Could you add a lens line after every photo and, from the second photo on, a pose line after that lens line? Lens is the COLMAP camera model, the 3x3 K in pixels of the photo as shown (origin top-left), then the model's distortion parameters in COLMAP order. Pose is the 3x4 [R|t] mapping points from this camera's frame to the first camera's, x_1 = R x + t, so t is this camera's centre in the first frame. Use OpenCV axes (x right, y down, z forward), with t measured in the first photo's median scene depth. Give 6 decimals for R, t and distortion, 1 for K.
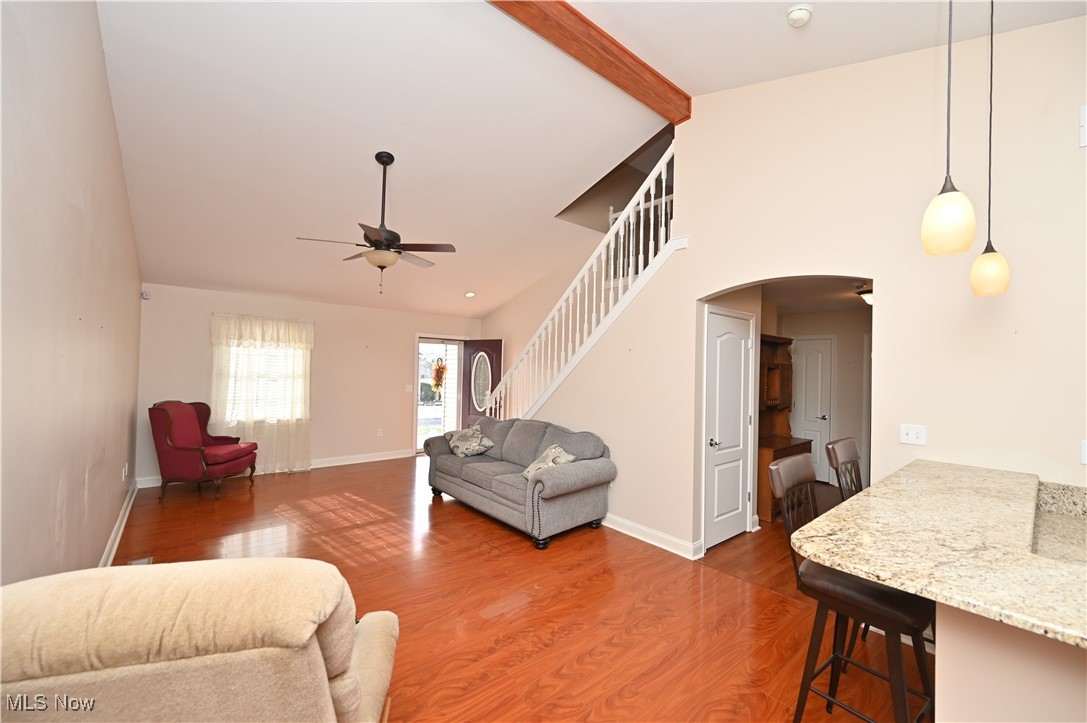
lens RADIAL K [[427.0, 0, 549.1], [0, 427.0, 361.9], [0, 0, 1]] dist [0.003933, 0.000275]
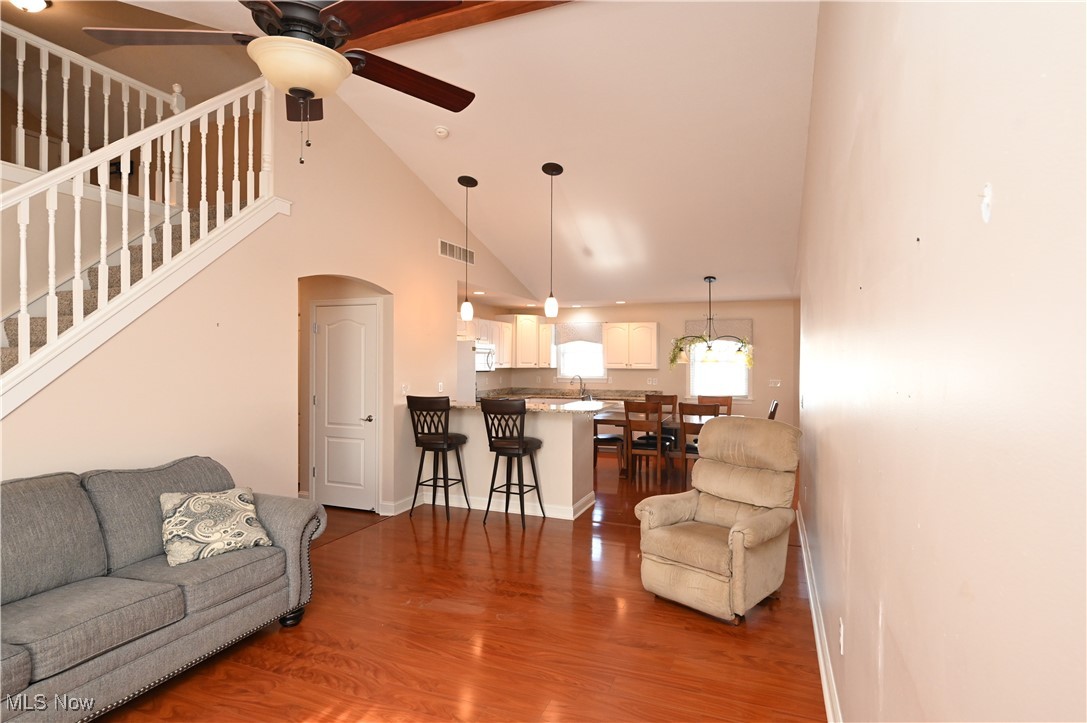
lens RADIAL K [[558.0, 0, 546.5], [0, 558.0, 361.5], [0, 0, 1]] dist [-0.000769, 0.000937]
pose [[-0.461340, -0.028296, 0.886772, -0.918012], [-0.029934, 0.999419, 0.016317, 0.001179], [-0.886719, -0.019017, -0.461918, 1.011597]]
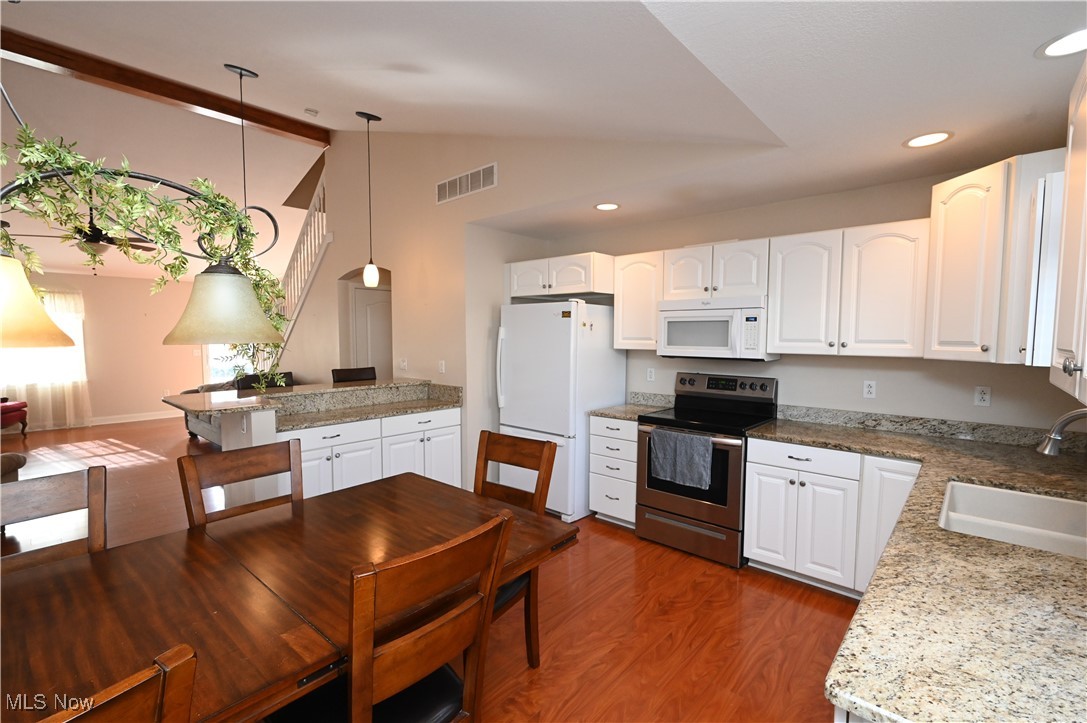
lens RADIAL K [[485.9, 0, 548.5], [0, 485.9, 364.4], [0, 0, 1]] dist [0.003688, 0.000119]
pose [[0.991494, -0.030499, 0.126525, 0.782441], [0.020187, 0.996428, 0.081998, 0.016358], [-0.128574, -0.078747, 0.988568, -0.662958]]
